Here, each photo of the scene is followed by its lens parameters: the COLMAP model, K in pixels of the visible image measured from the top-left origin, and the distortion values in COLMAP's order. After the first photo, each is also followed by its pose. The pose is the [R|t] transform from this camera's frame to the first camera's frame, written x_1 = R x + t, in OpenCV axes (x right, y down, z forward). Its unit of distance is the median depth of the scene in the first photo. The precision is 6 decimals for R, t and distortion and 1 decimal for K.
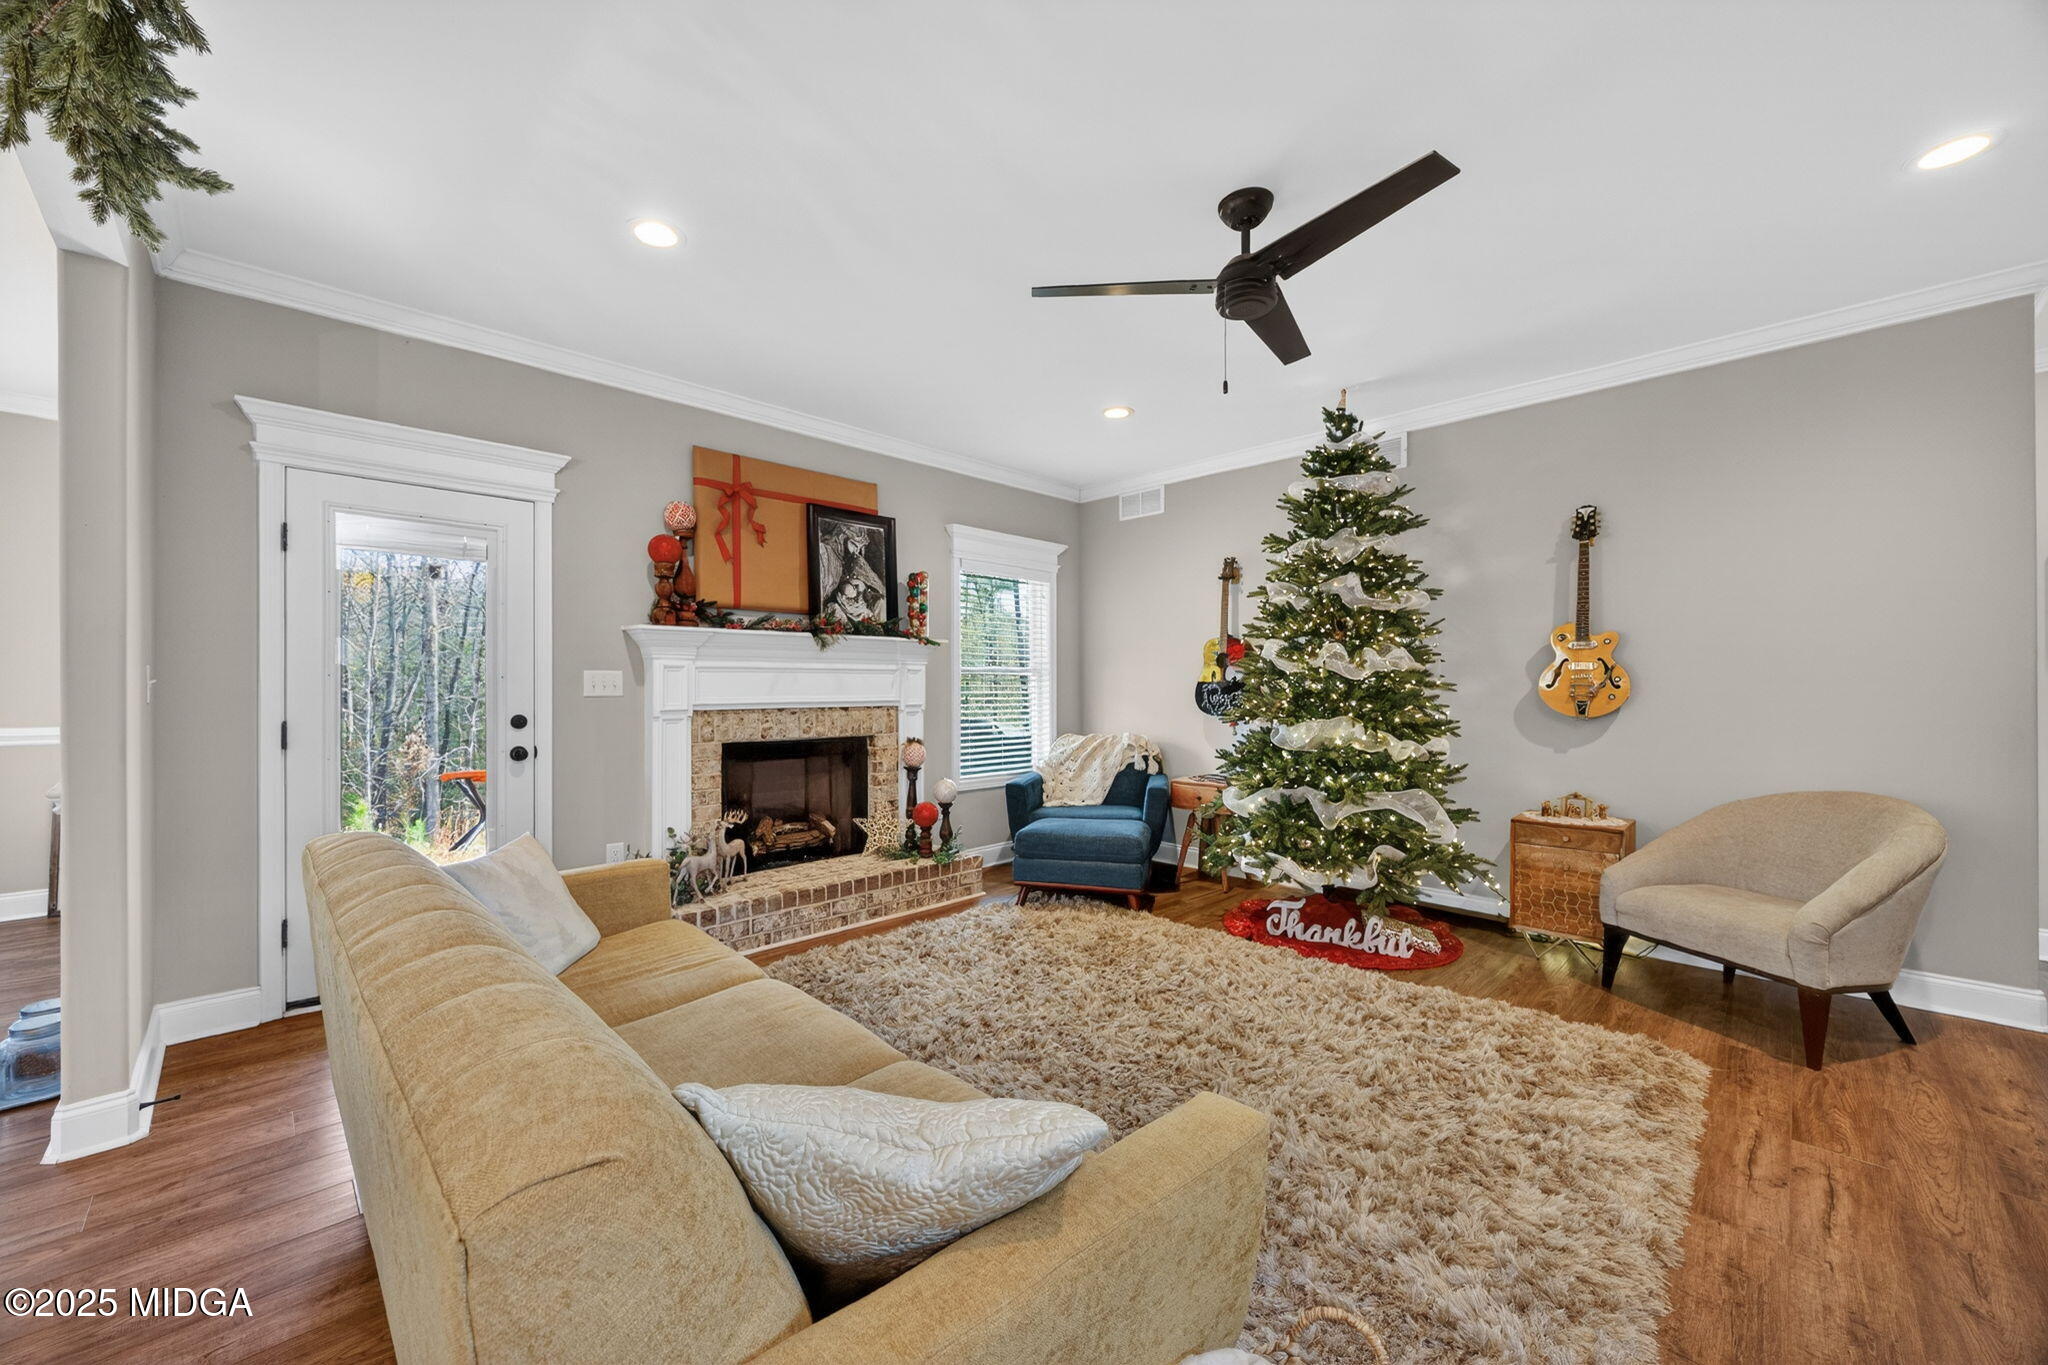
lens RADIAL K [[774.4, 0, 1013.7], [0, 774.4, 690.9], [0, 0, 1]] dist [-0.003269, -0.000146]
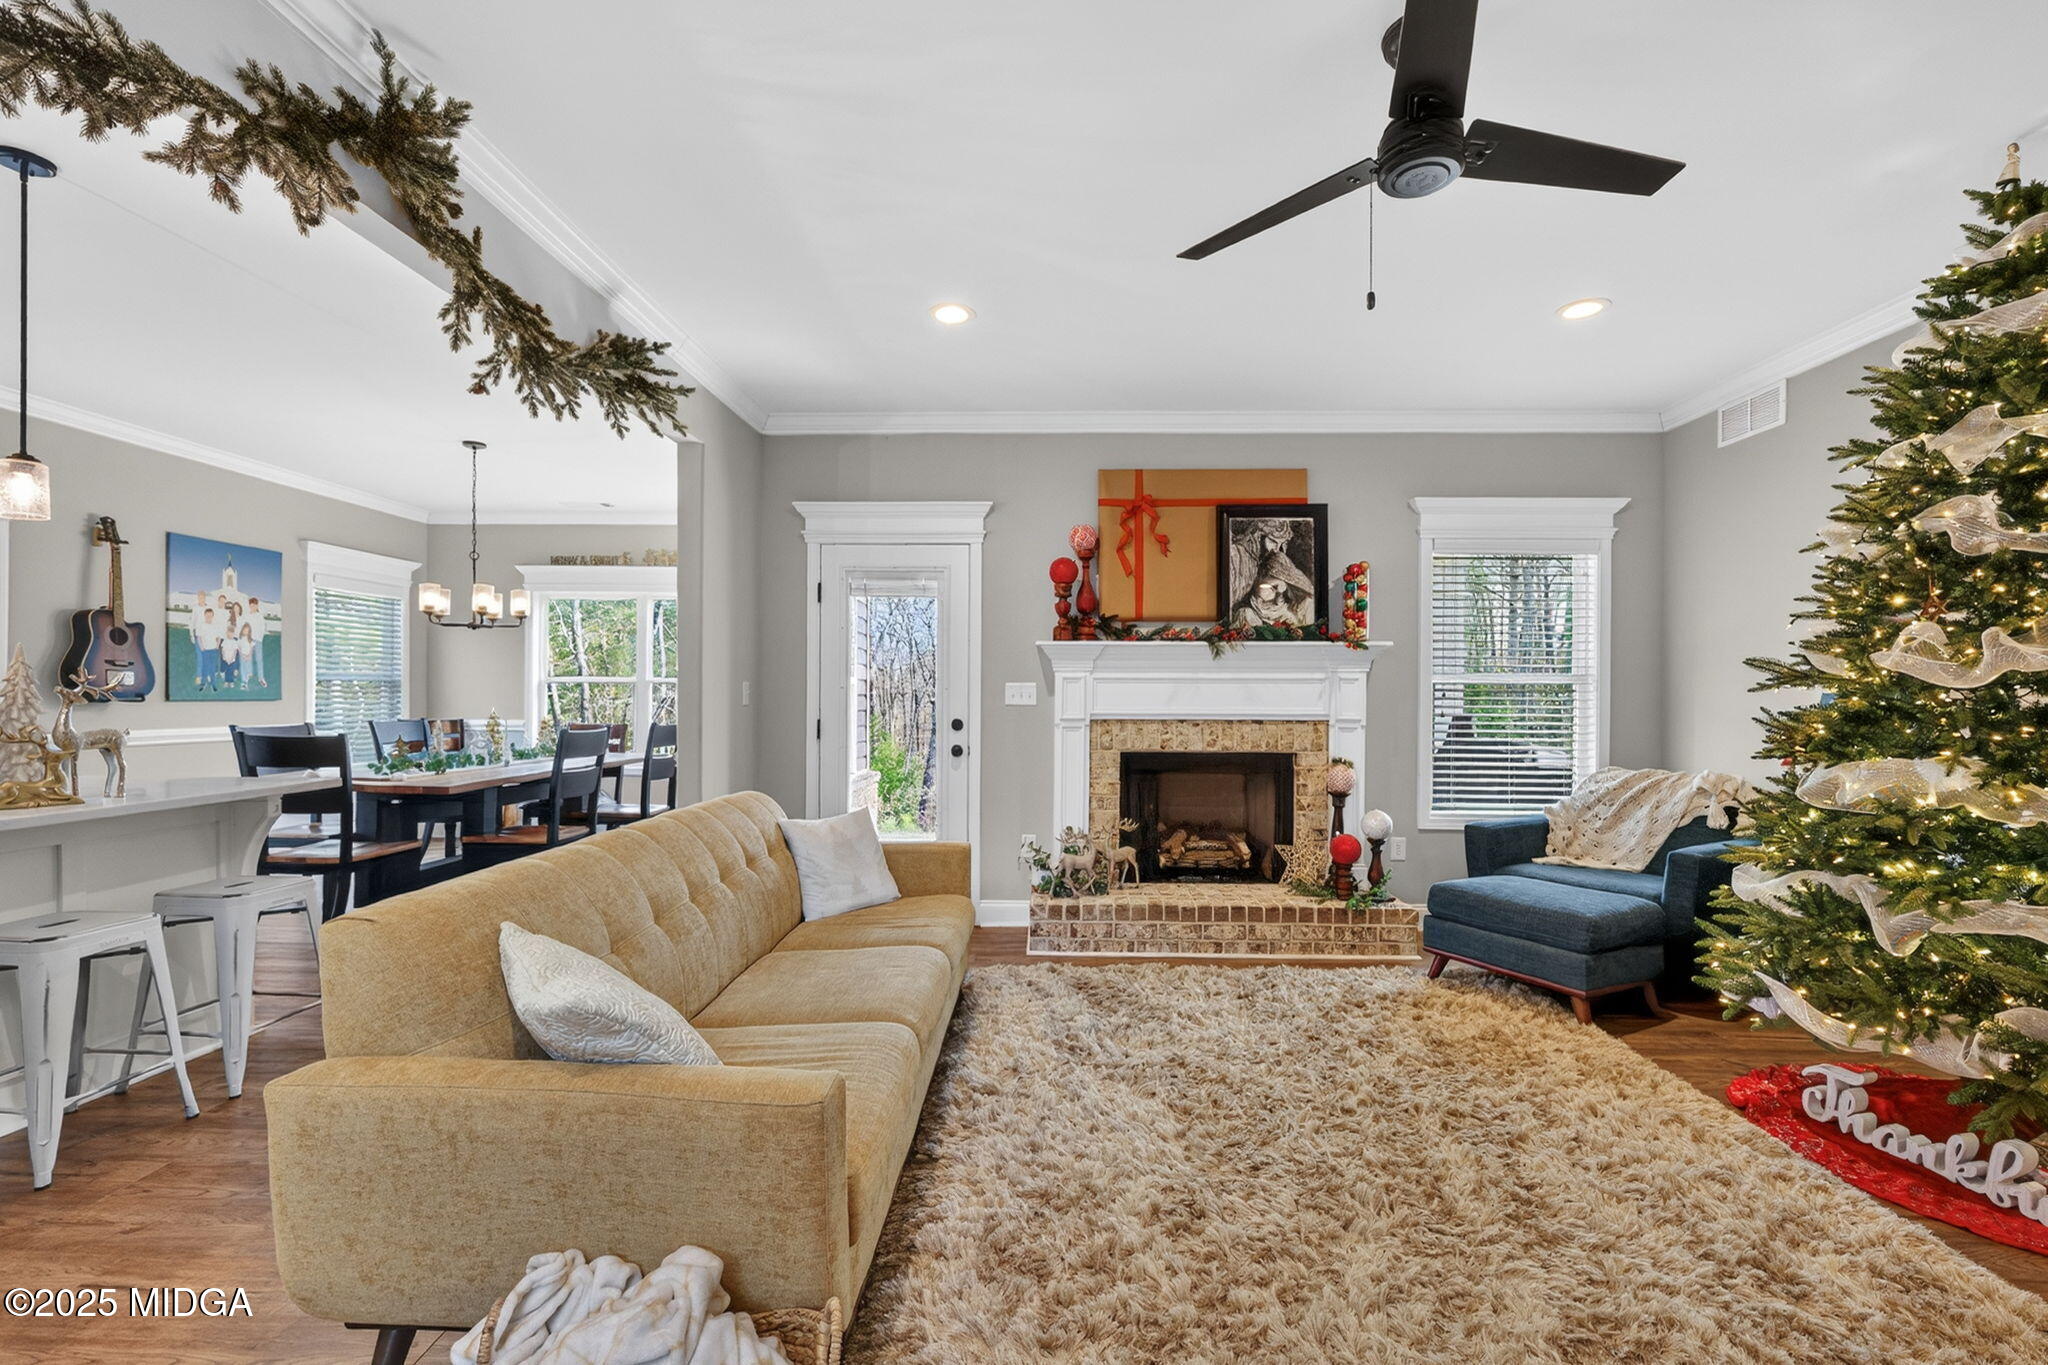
lens RADIAL K [[868.1, 0, 1027.7], [0, 868.1, 699.7], [0, 0, 1]] dist [-0.000352, 0.000131]
pose [[0.701692, 0.005865, -0.712456, 0.356326], [-0.009853, 0.999950, -0.001473, 0.001012], [0.712412, 0.008054, 0.701715, 0.094609]]
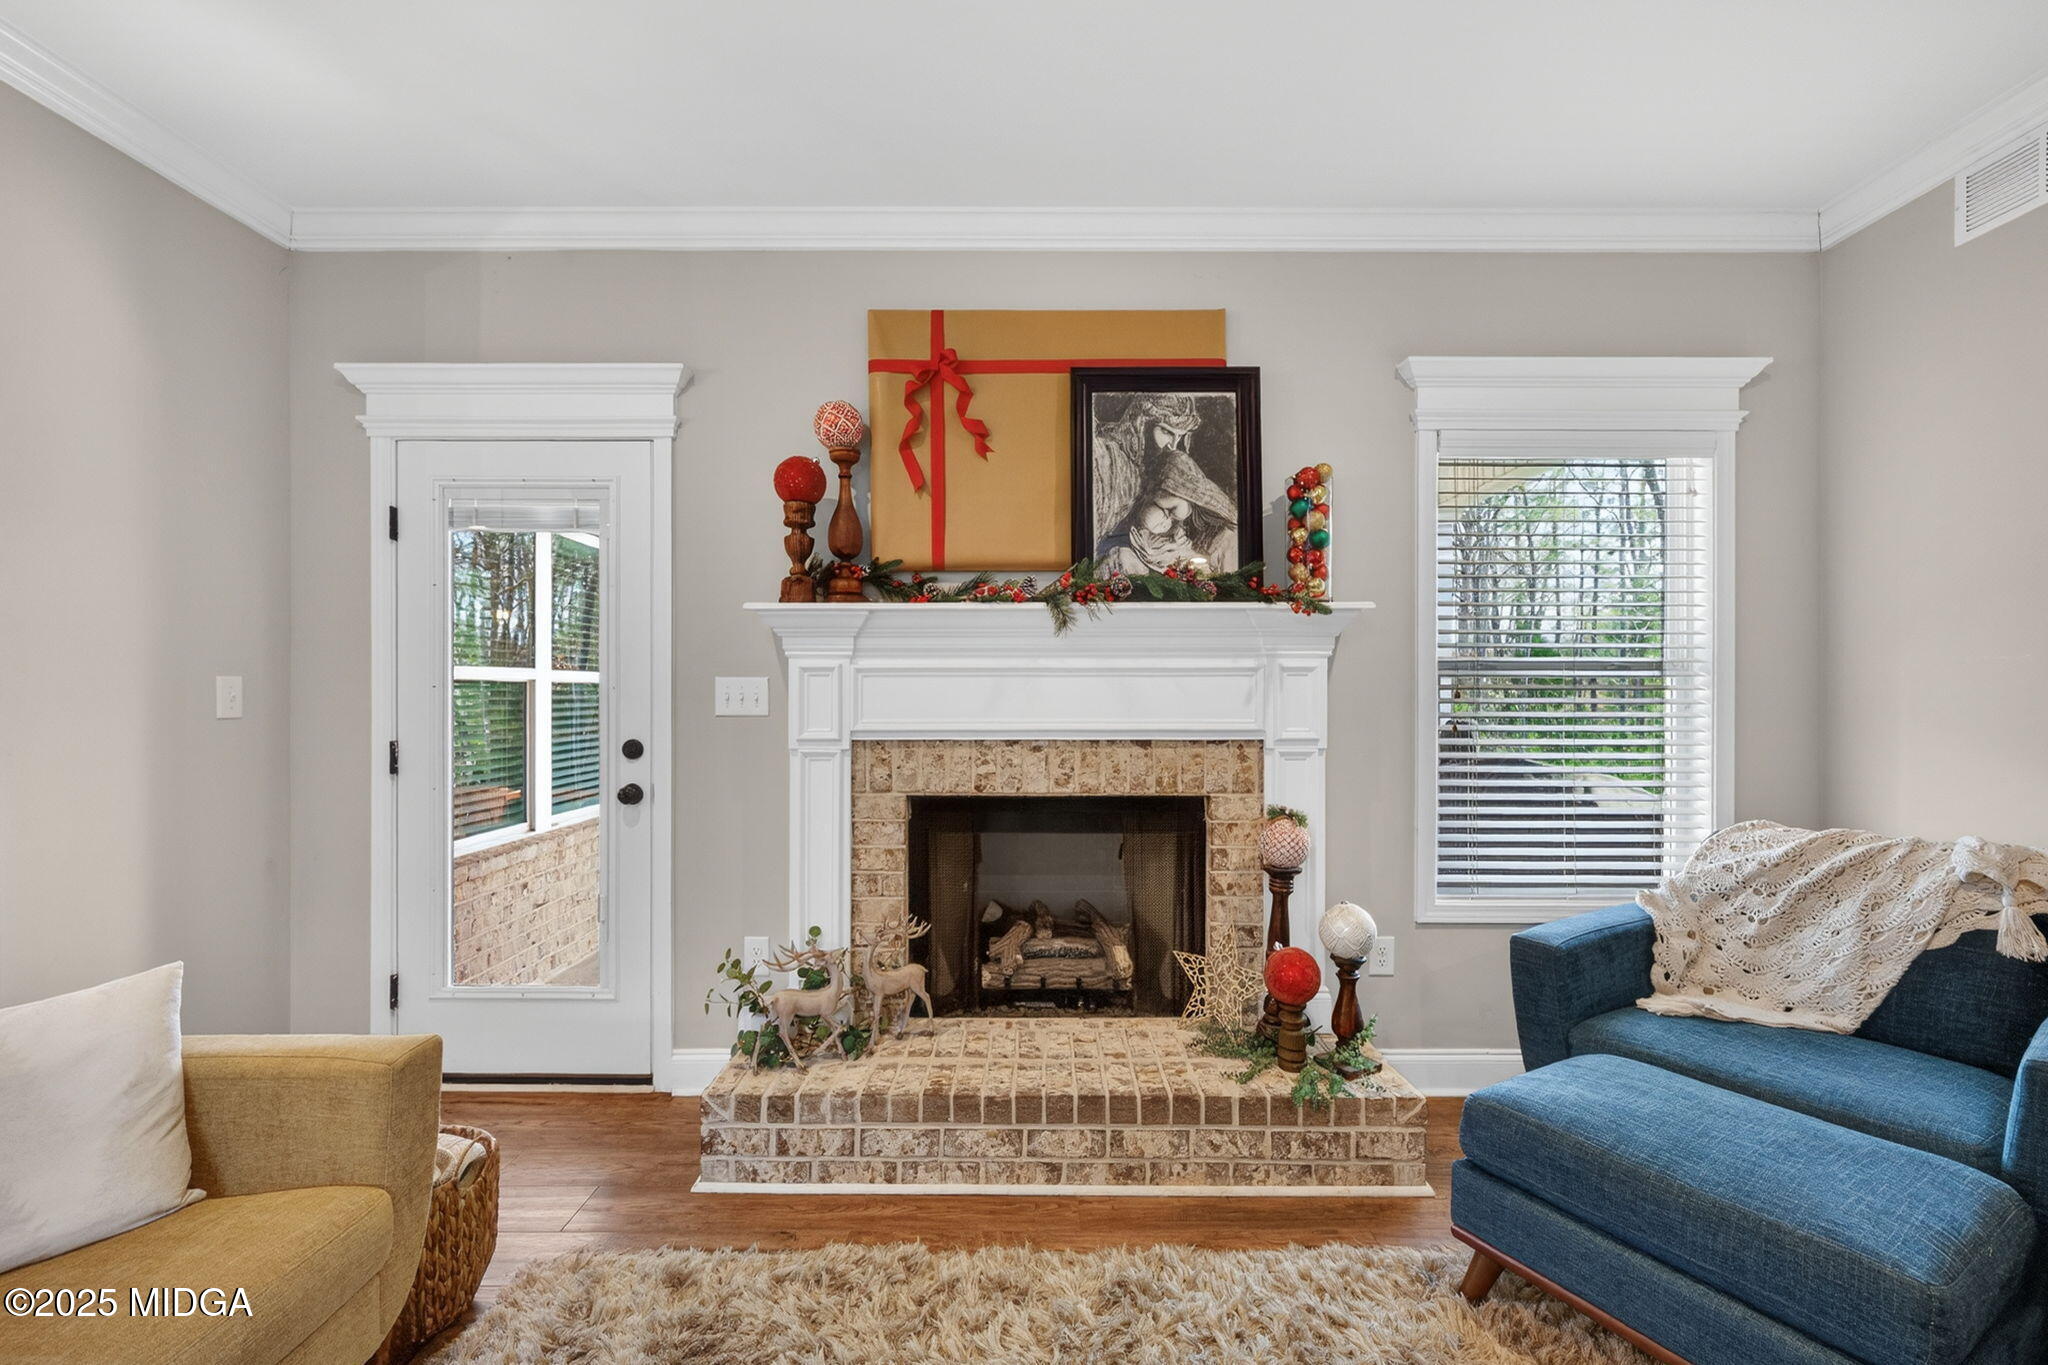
lens RADIAL K [[868.1, 0, 1004.8], [0, 868.1, 699.4], [0, 0, 1]] dist [-0.000352, 0.000131]
pose [[0.716547, 0.002263, -0.697536, 0.142824], [-0.005437, 0.999982, -0.002341, -0.005514], [0.697518, 0.005470, 0.716546, 0.562433]]
